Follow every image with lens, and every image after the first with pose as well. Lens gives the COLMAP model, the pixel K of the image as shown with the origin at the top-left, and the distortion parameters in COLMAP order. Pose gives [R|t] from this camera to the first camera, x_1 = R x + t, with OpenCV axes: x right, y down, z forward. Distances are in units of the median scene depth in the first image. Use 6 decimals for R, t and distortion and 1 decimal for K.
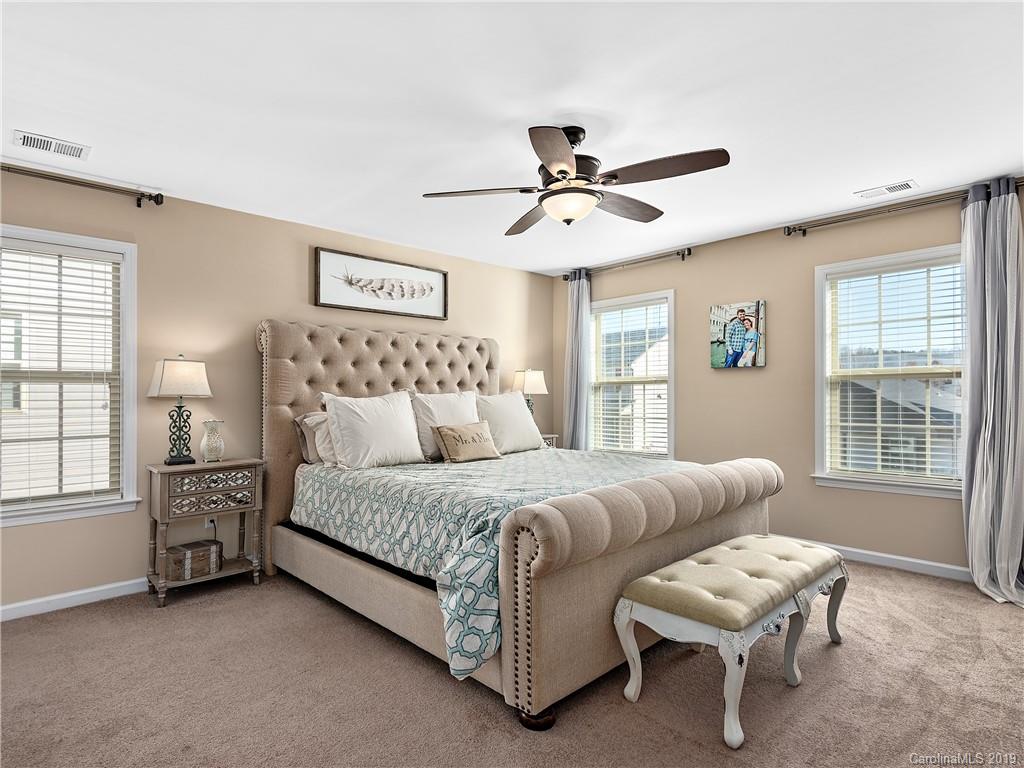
lens RADIAL K [[546.1, 0, 512.0], [0, 546.1, 384.0], [0, 0, 1]] dist [0.024613, -0.000222]
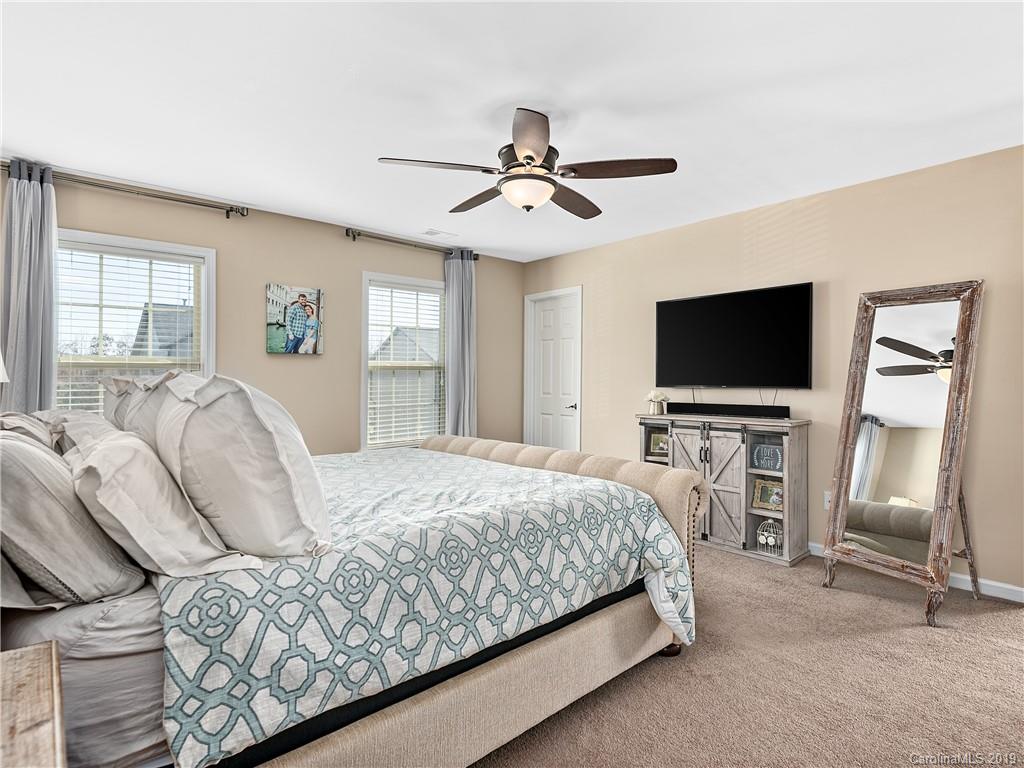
lens RADIAL K [[546.1, 0, 512.0], [0, 546.1, 384.0], [0, 0, 1]] dist [0.024613, -0.000222]
pose [[0.034026, -0.006004, 0.999403, -0.545359], [-0.015907, 0.999852, 0.006549, 0.010445], [-0.999294, -0.016121, 0.033926, 0.603802]]
